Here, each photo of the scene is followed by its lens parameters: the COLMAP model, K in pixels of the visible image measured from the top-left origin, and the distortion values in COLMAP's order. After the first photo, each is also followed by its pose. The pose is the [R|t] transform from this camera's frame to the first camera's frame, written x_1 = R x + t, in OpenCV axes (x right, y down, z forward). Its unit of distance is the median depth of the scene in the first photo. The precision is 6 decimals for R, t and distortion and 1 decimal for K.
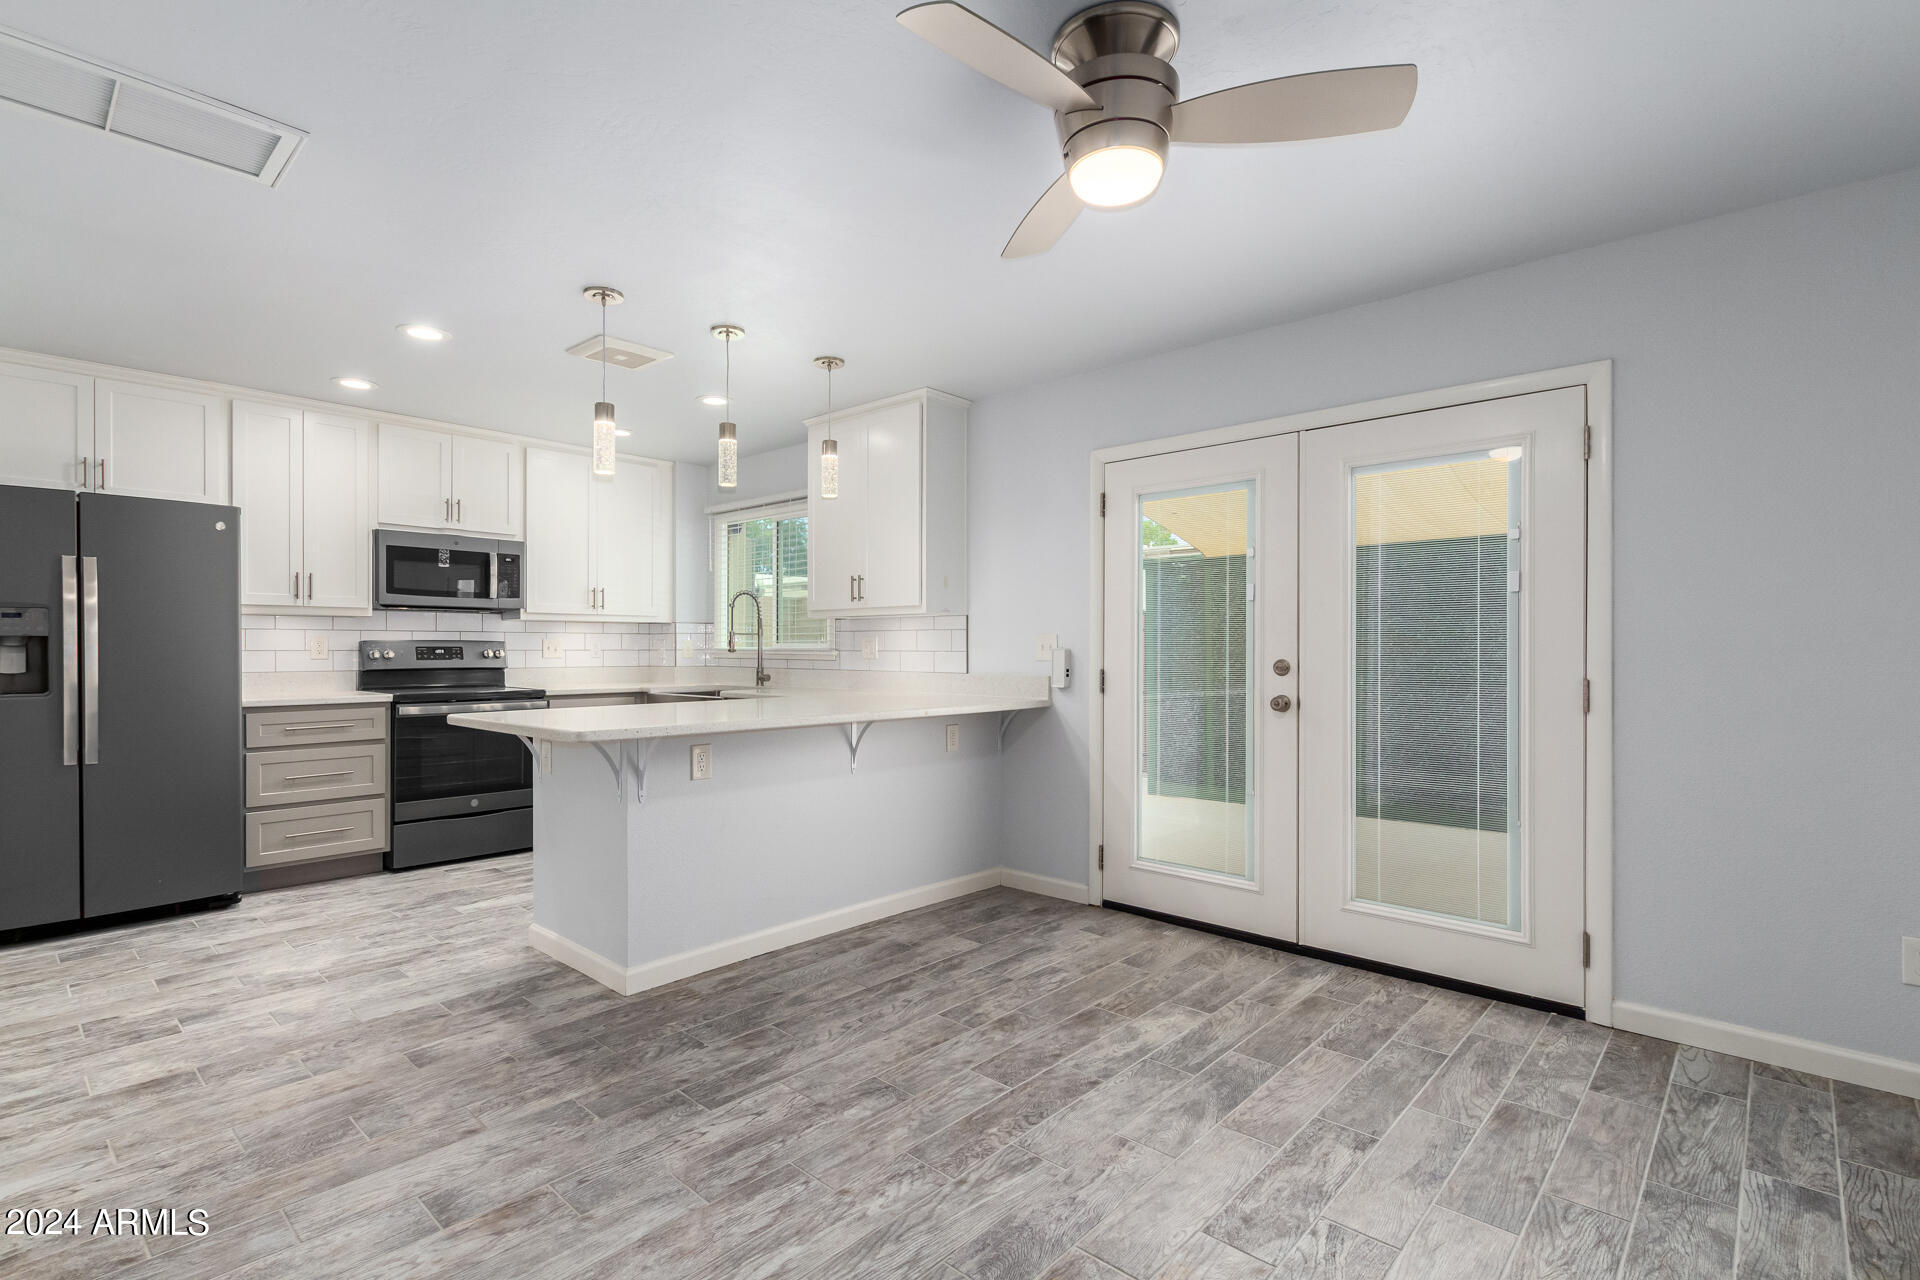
lens RADIAL K [[885.3, 0, 965.1], [0, 885.3, 645.1], [0, 0, 1]] dist [0.008739, -0.003103]
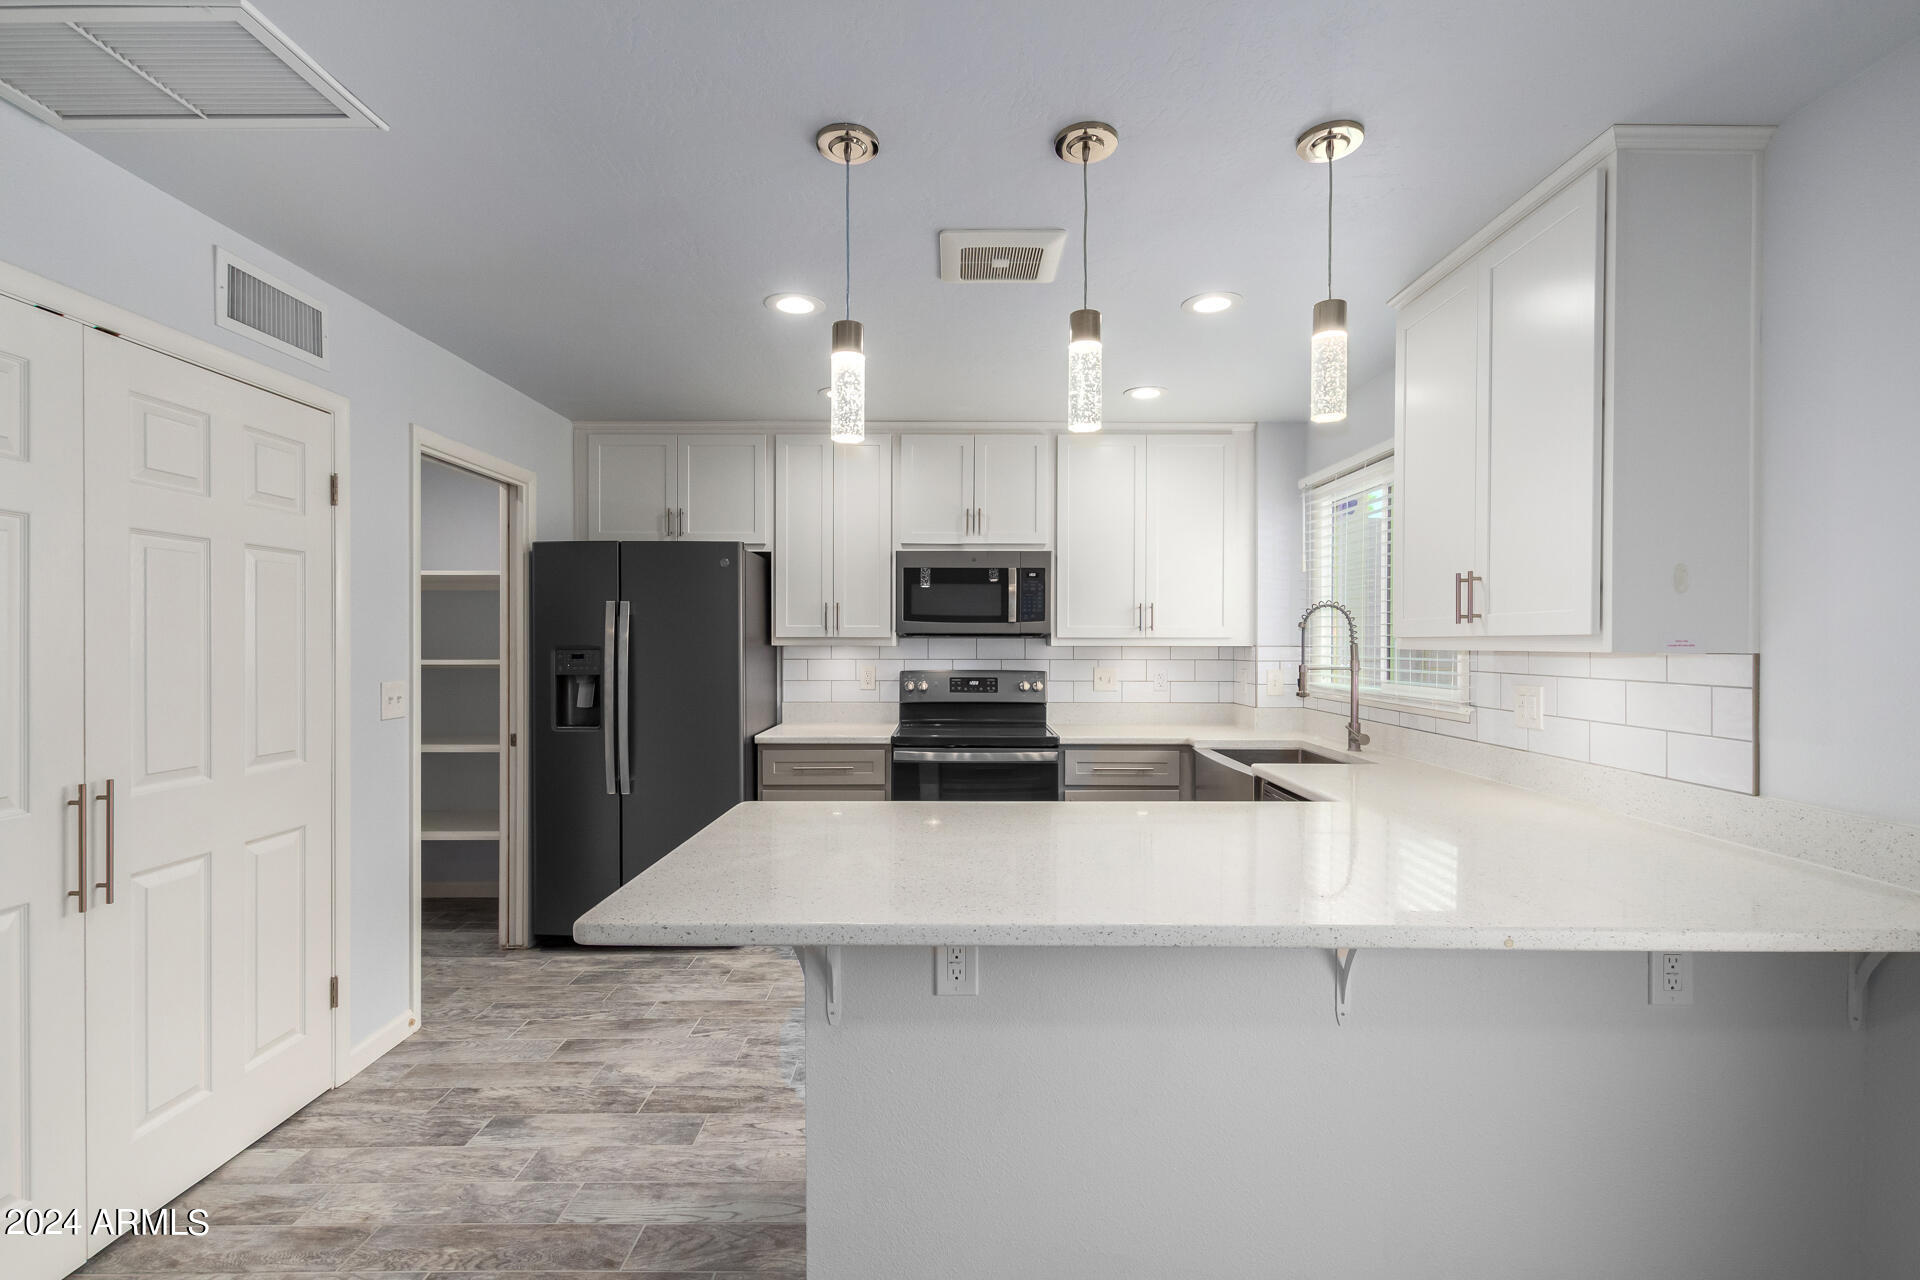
lens RADIAL K [[885.3, 0, 961.9], [0, 885.3, 645.2], [0, 0, 1]] dist [0.008739, -0.003103]
pose [[0.668963, 0.004316, -0.743283, 0.065538], [-0.000513, 0.999986, 0.005344, -0.041376], [0.743295, -0.003194, 0.668956, 0.468405]]
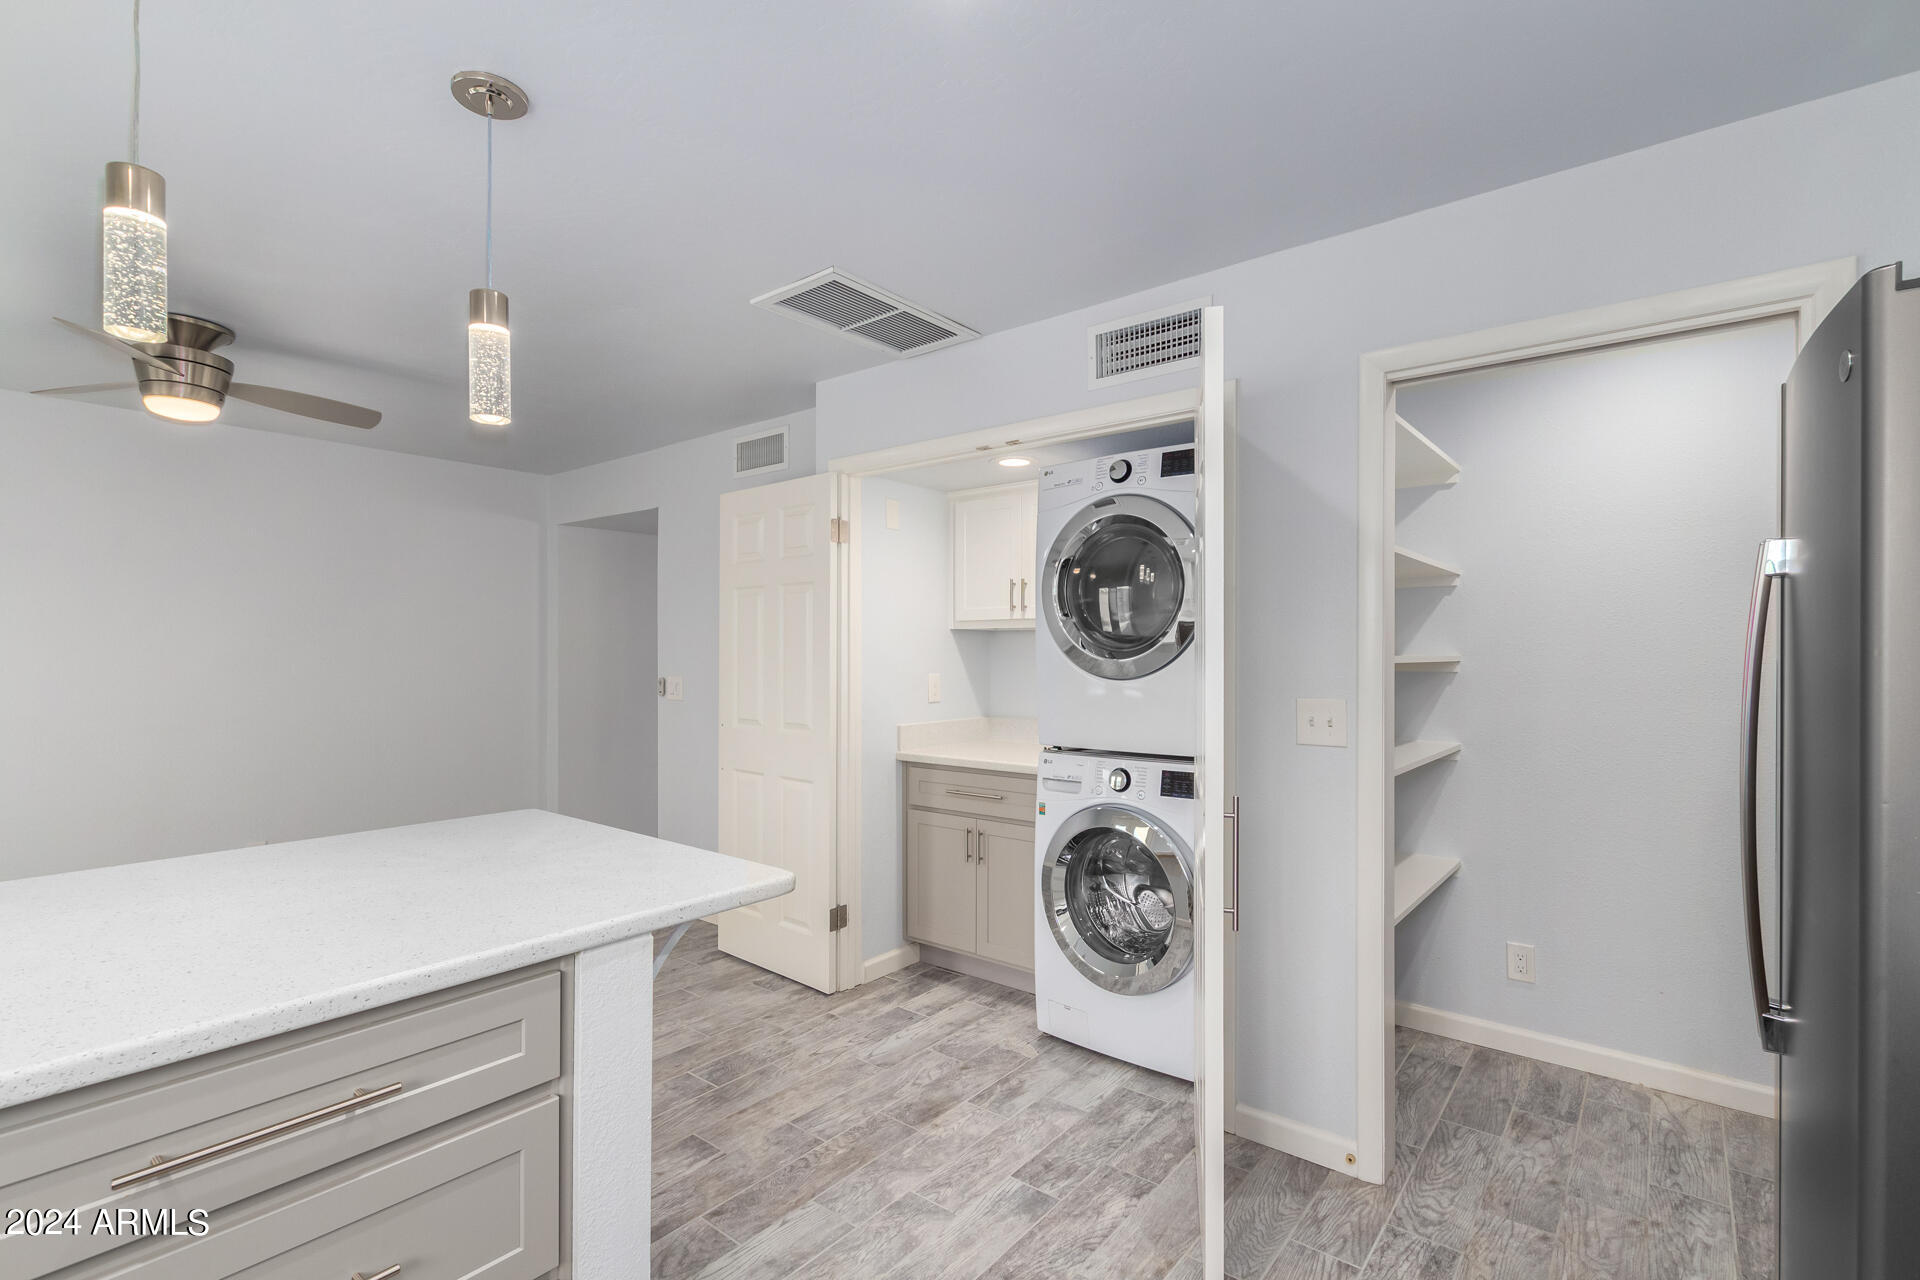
lens RADIAL K [[885.3, 0, 948.8], [0, 885.3, 658.2], [0, 0, 1]] dist [0.008739, -0.003103]
pose [[-0.999369, -0.003196, -0.035362, -0.476461], [-0.003243, 0.999994, 0.001269, -0.031136], [0.035357, 0.001382, -0.999374, 1.102832]]
